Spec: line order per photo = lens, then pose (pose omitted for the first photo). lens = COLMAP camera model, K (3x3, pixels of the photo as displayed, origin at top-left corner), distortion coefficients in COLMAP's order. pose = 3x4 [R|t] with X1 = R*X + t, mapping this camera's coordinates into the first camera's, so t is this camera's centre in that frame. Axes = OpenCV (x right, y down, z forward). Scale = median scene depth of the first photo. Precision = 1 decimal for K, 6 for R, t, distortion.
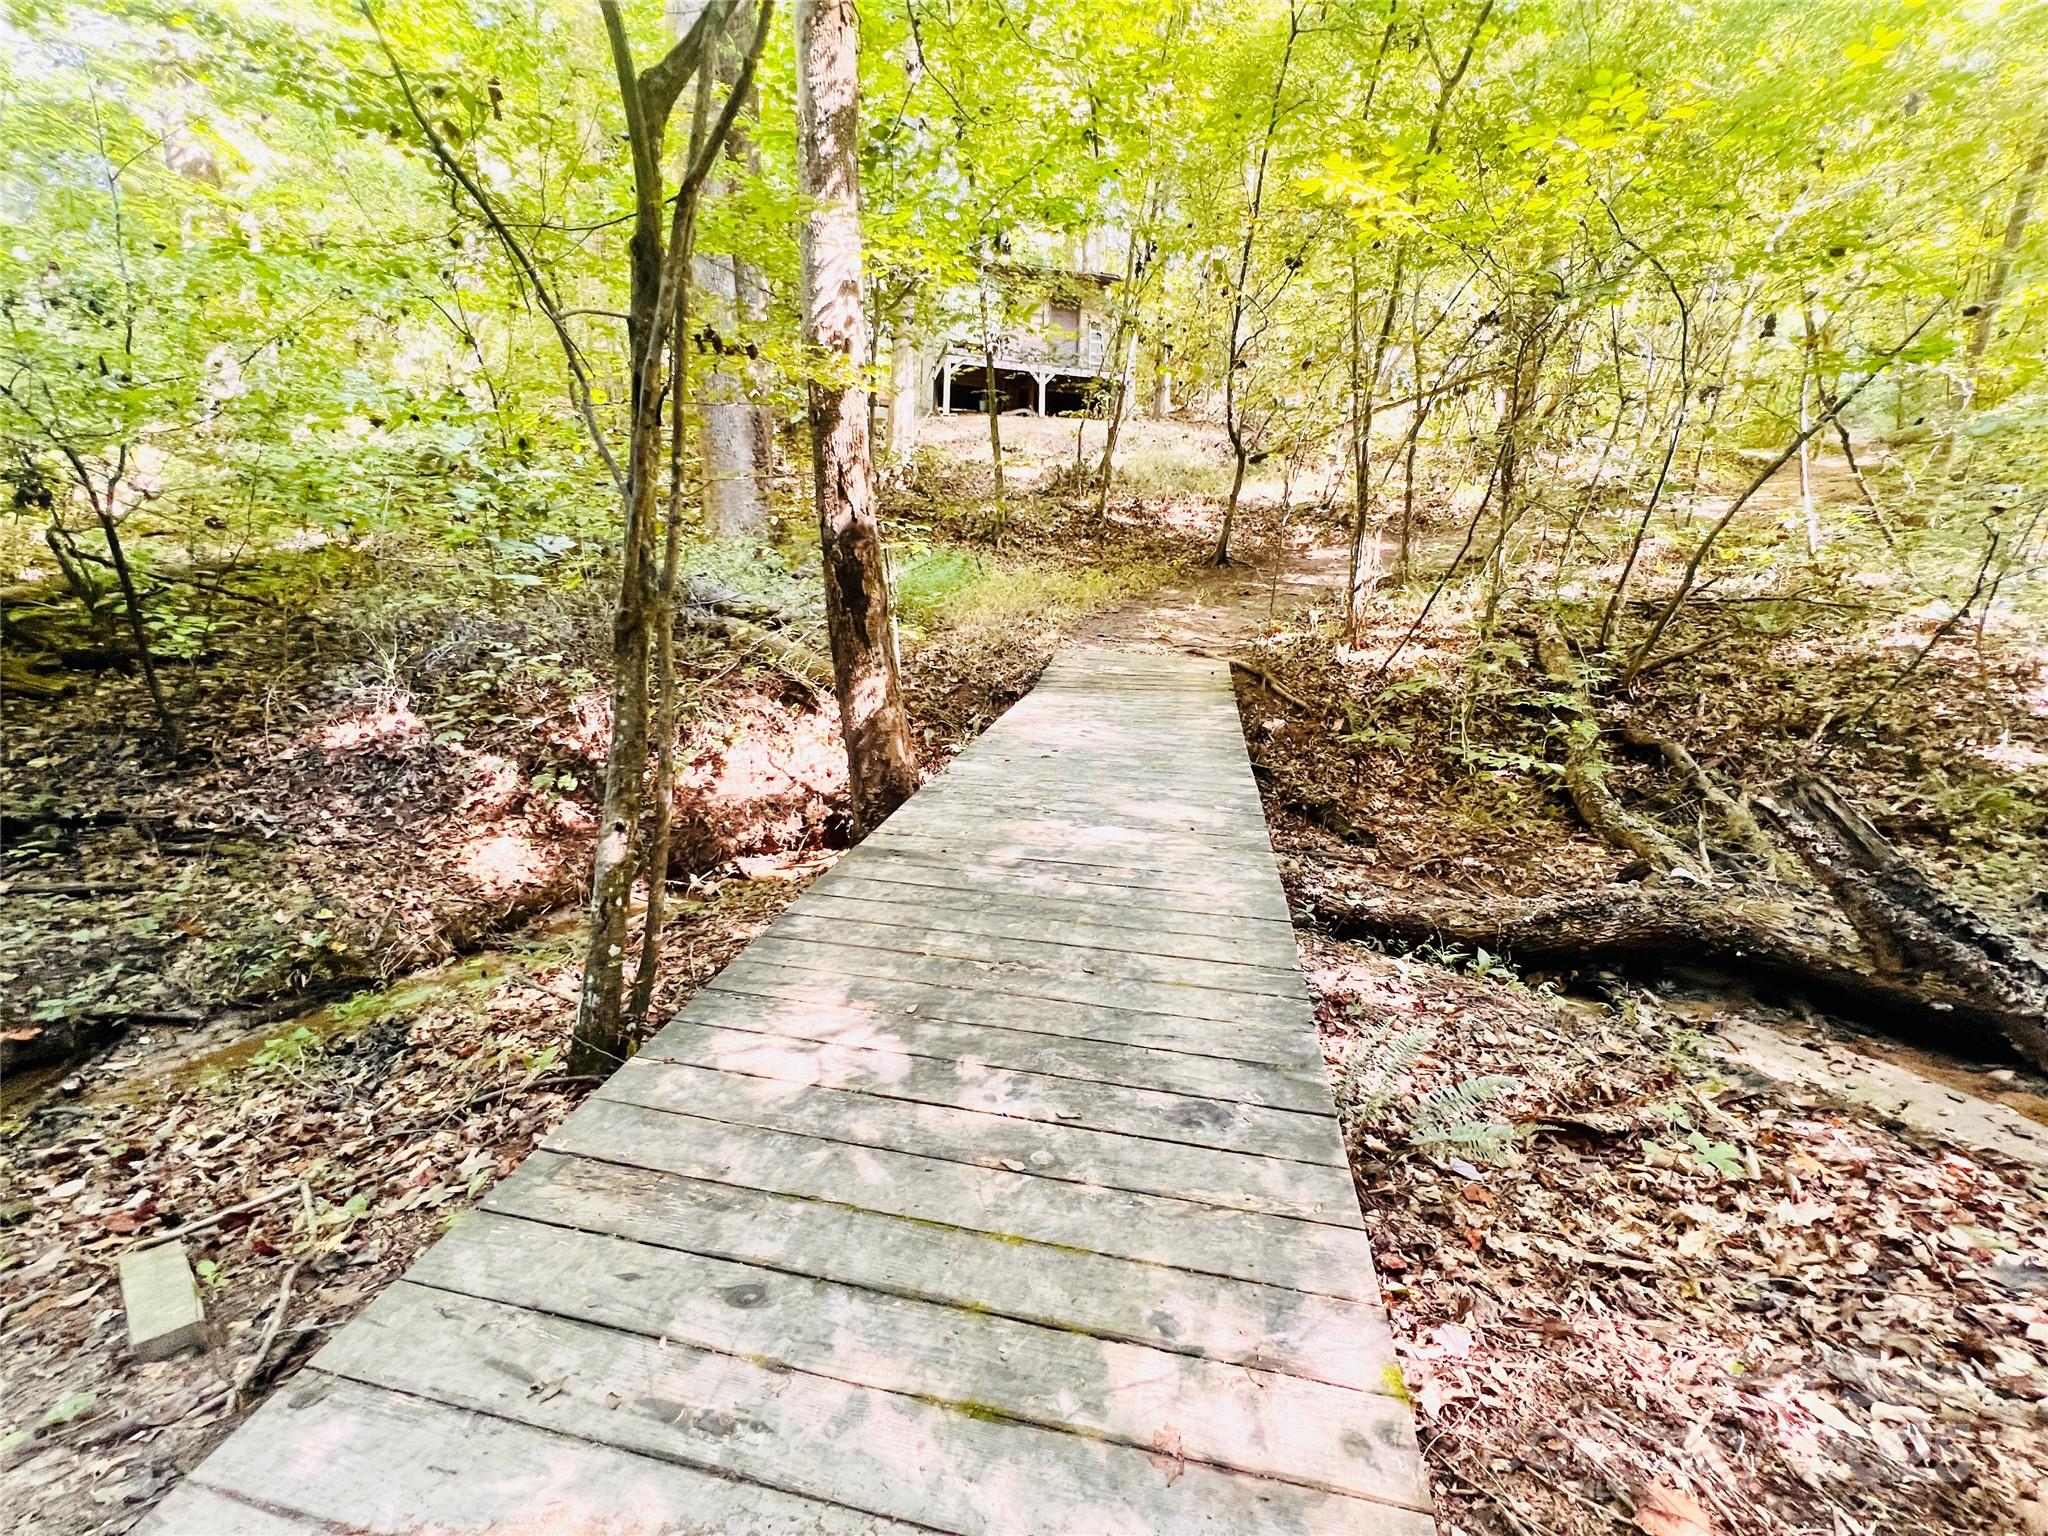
lens RADIAL K [[819.0, 0, 1023.0], [0, 819.0, 769.5], [0, 0, 1]] dist [-0.003667, 0.001189]
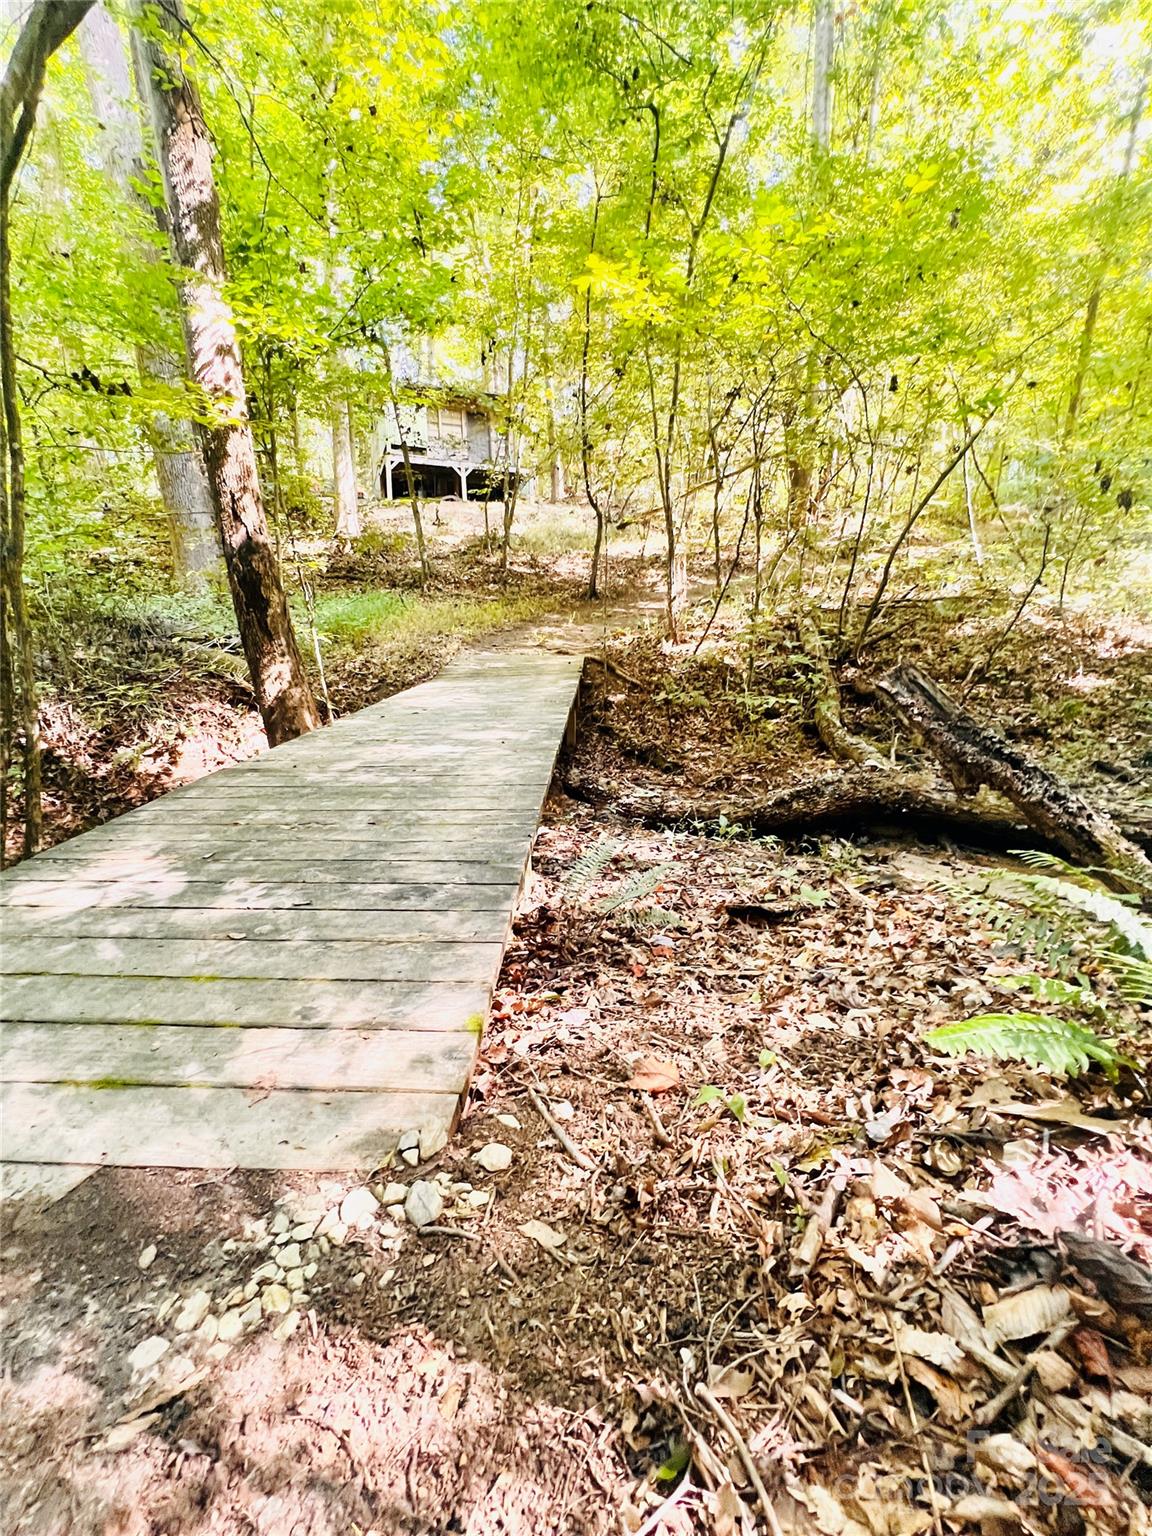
lens RADIAL K [[614.2, 0, 570.7], [0, 614.2, 770.1], [0, 0, 1]] dist [-0.003667, 0.001189]
pose [[0.987827, -0.077382, 0.134946, 0.121286], [0.078444, 0.996915, -0.002564, 0.087594], [-0.134331, 0.013119, 0.990850, 0.003053]]
